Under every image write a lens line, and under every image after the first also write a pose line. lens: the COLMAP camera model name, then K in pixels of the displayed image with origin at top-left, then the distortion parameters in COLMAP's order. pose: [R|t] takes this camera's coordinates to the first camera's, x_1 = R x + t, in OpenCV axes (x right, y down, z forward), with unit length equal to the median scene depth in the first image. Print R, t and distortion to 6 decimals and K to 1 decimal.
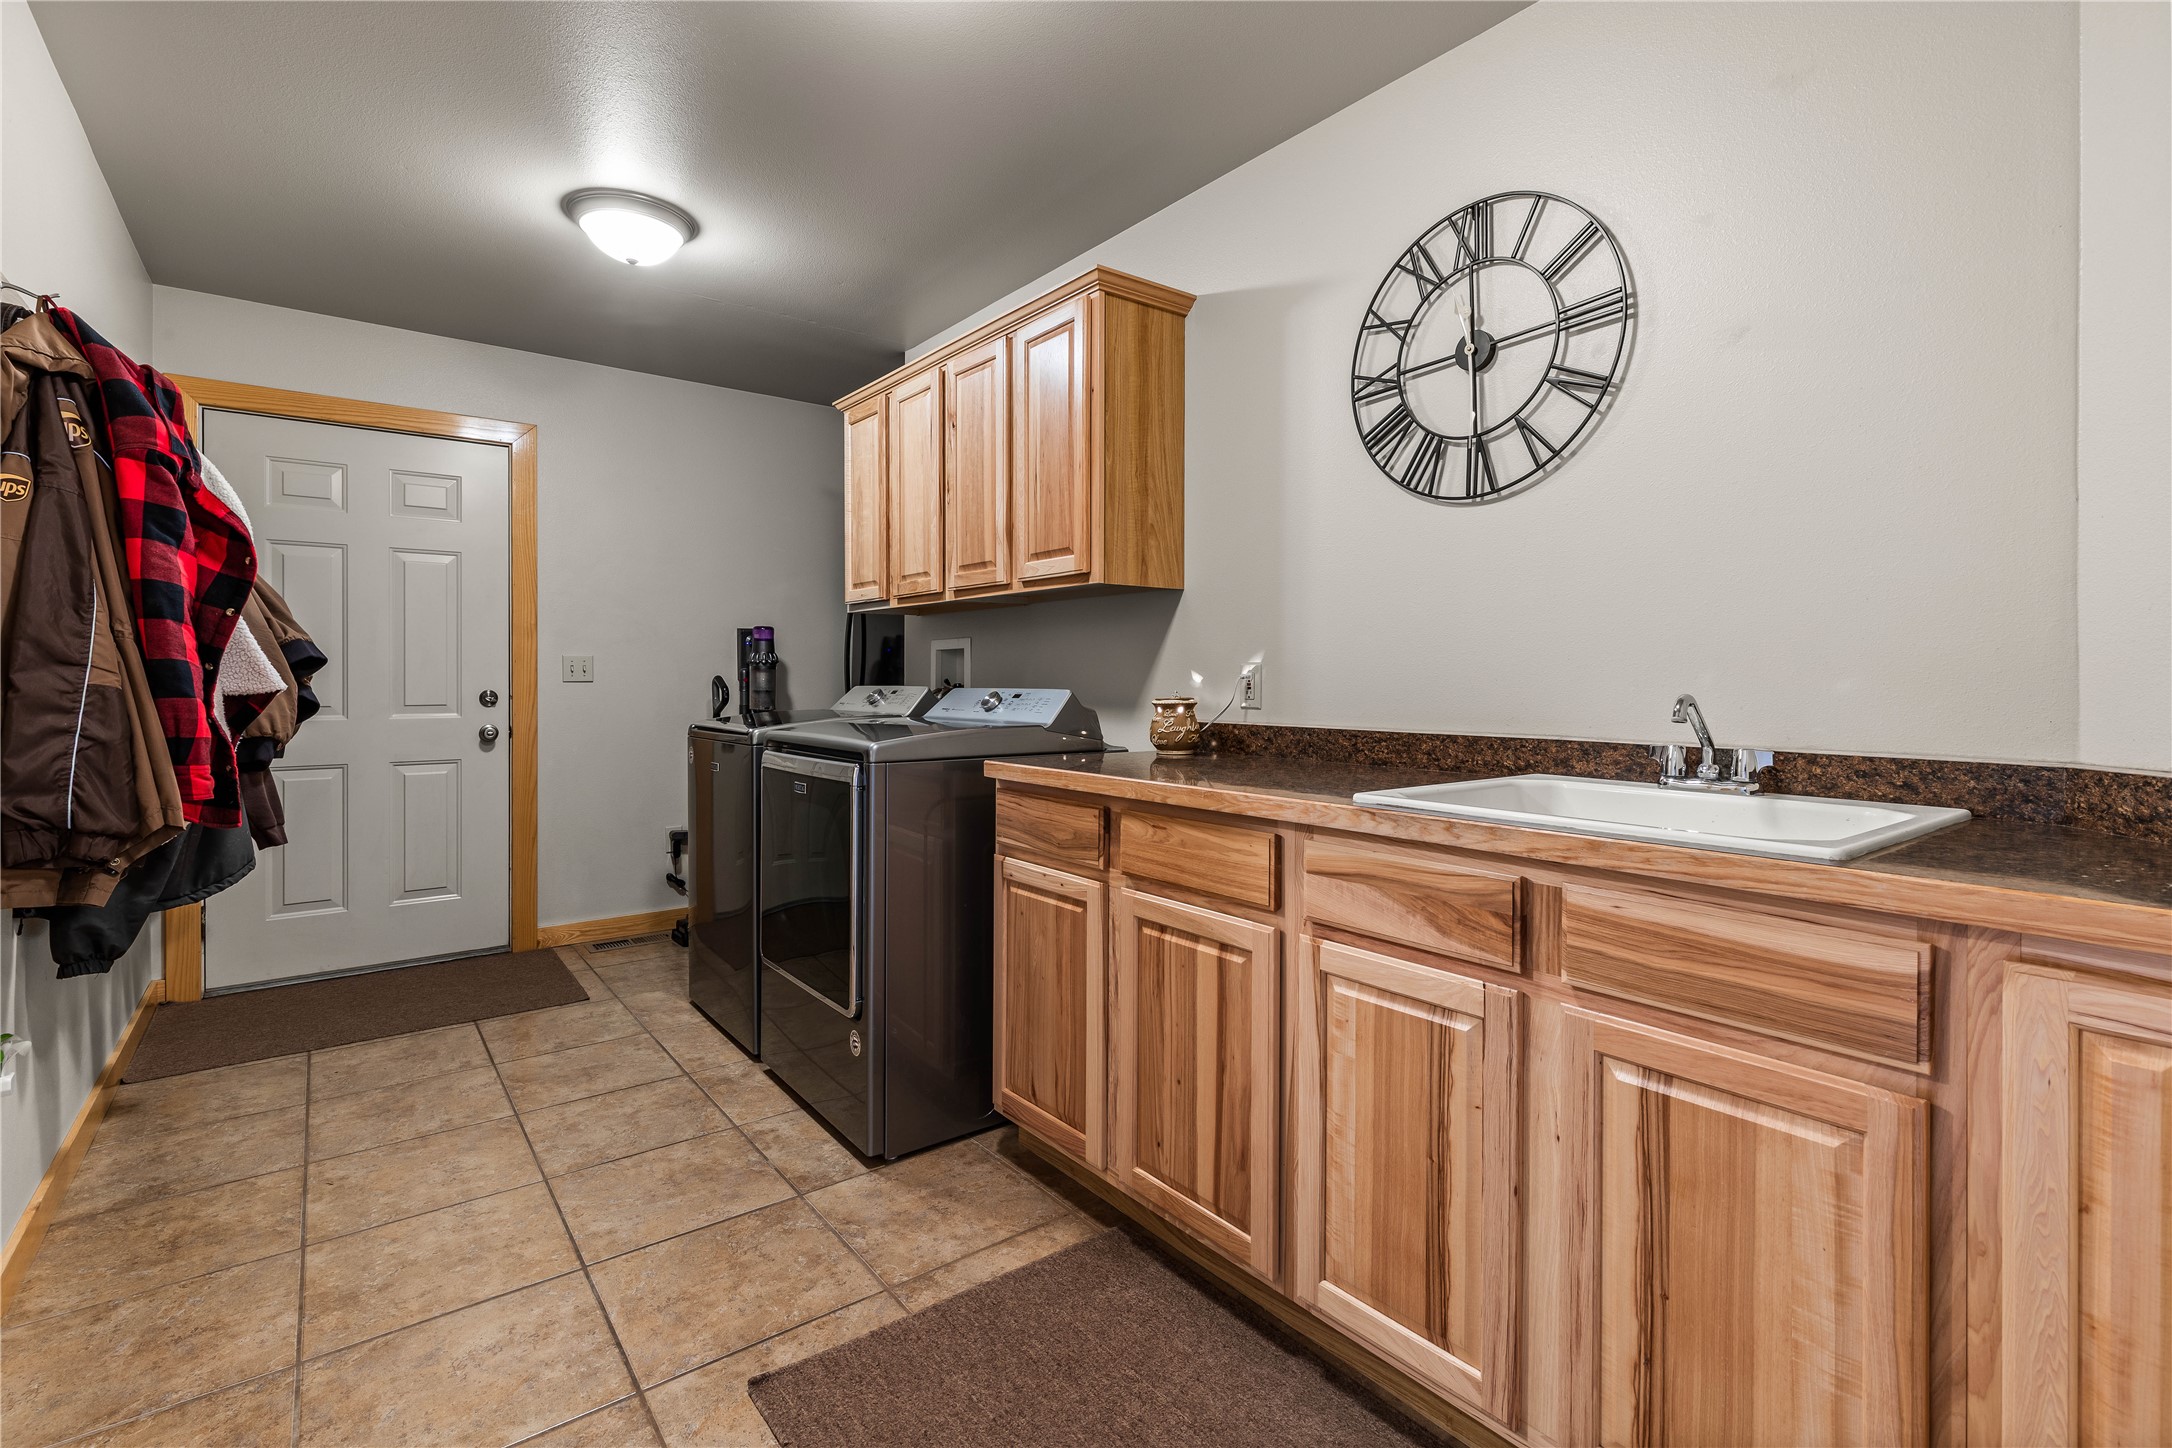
lens RADIAL K [[999.5, 0, 1118.9], [0, 999.5, 677.4], [0, 0, 1]] dist [0.008492, -0.002075]
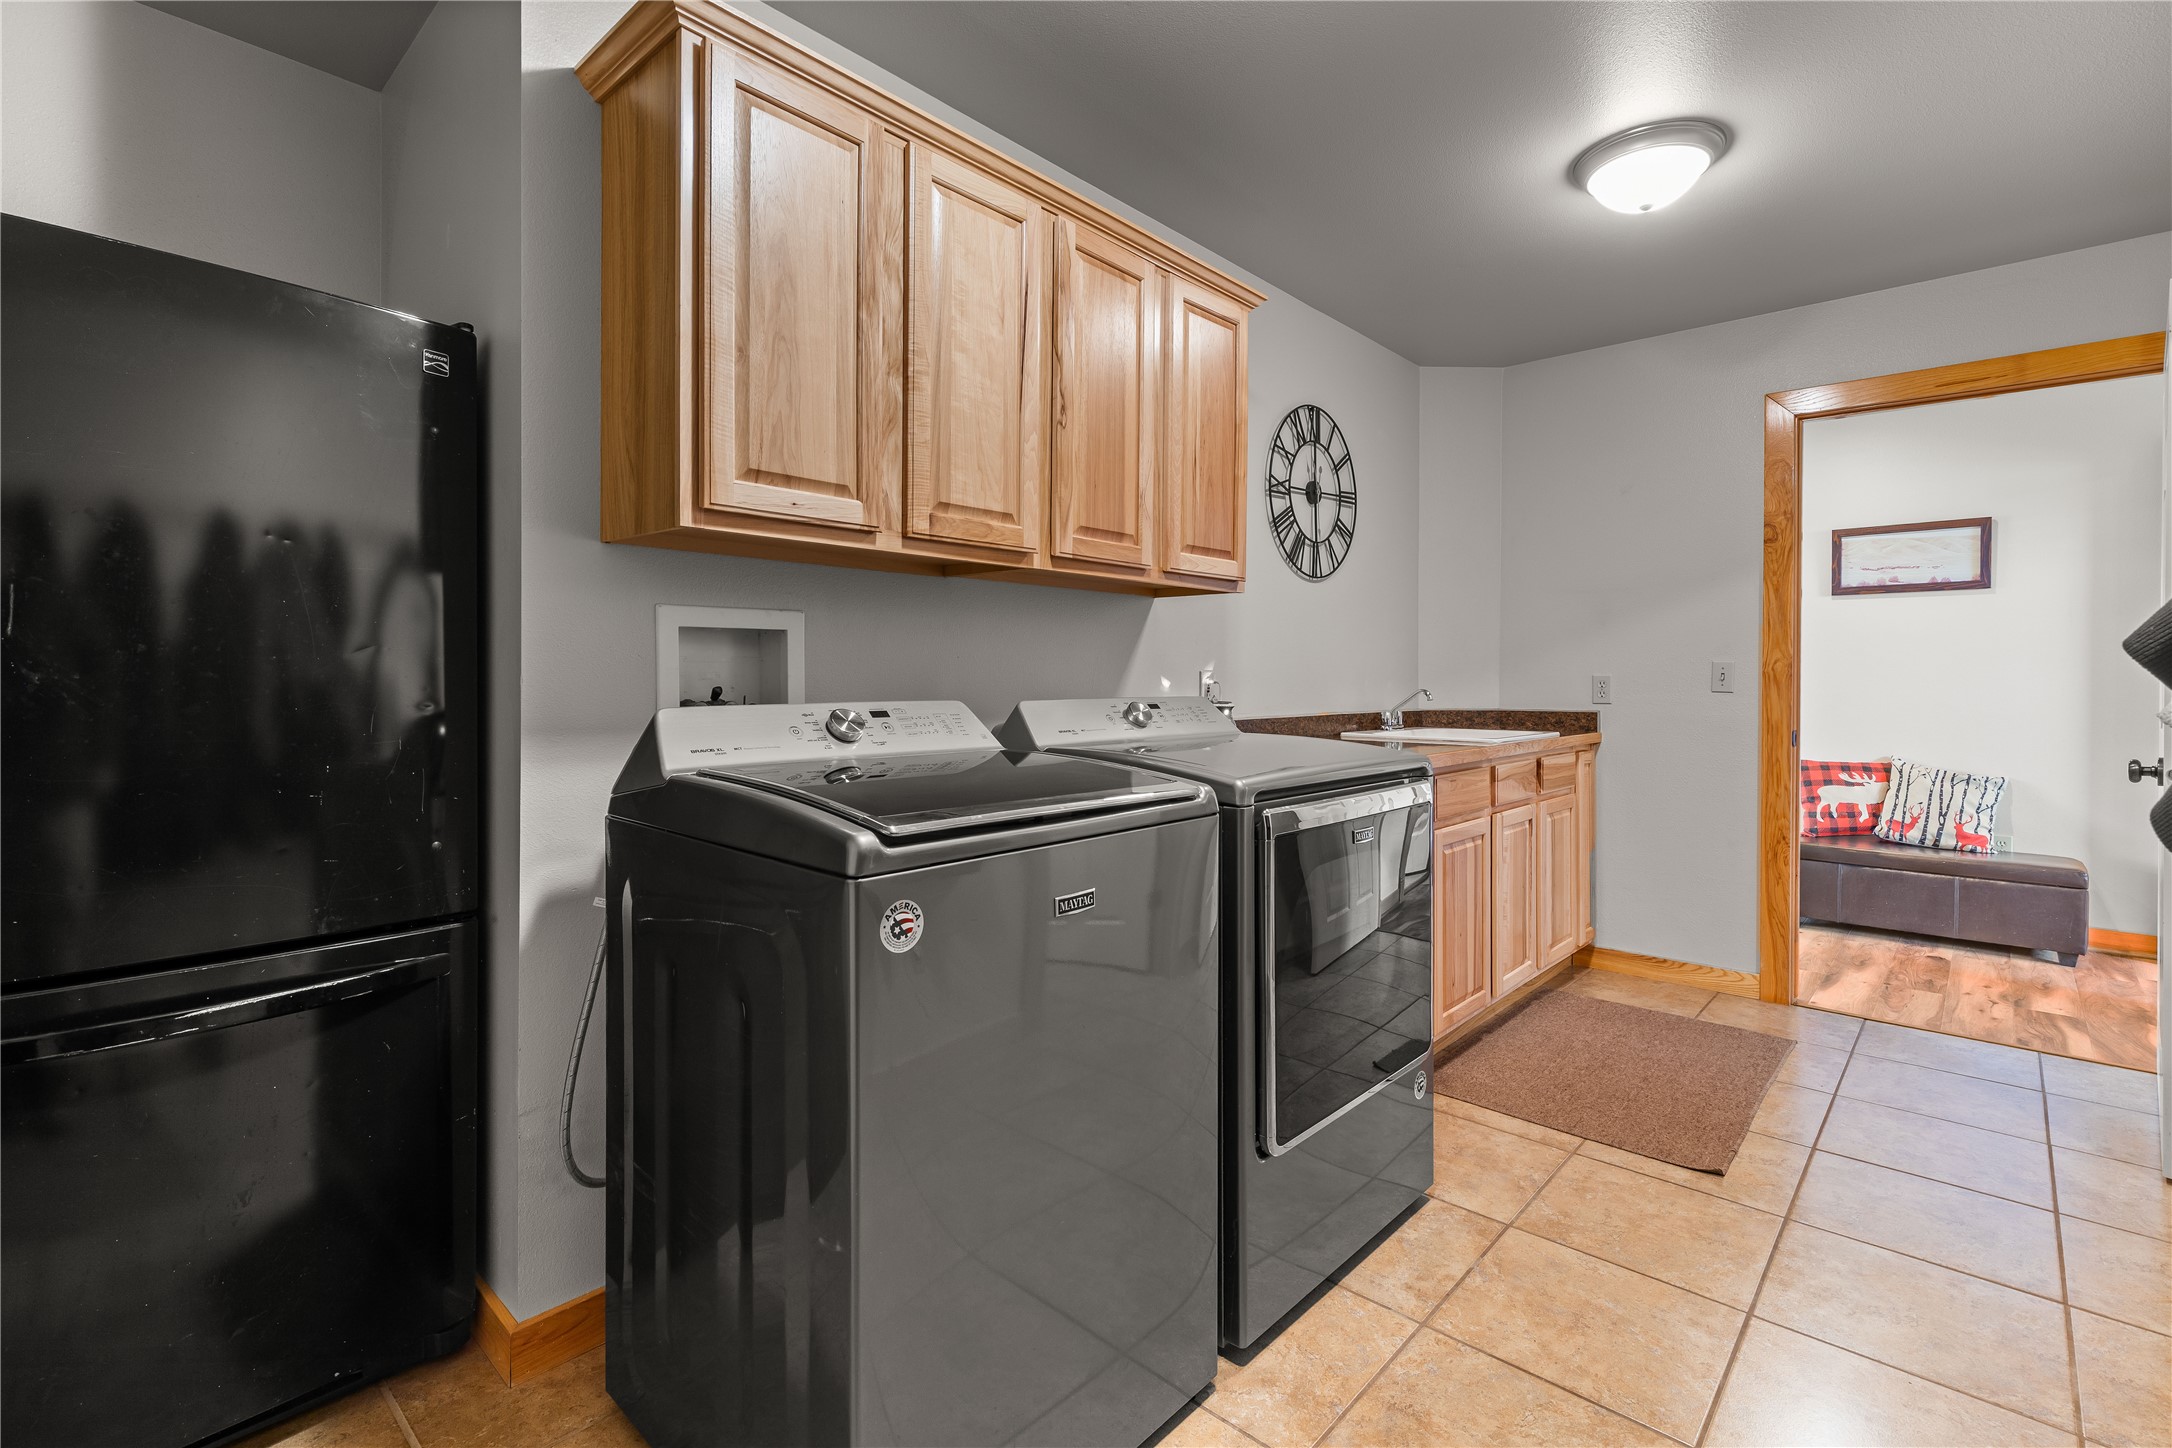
lens RADIAL K [[999.5, 0, 1080.4], [0, 999.5, 689.2], [0, 0, 1]] dist [0.008492, -0.002075]
pose [[-0.157873, -0.011436, 0.987393, -1.236065], [0.000083, 0.999933, 0.011595, -0.007111], [-0.987459, 0.001912, -0.157861, 1.609868]]
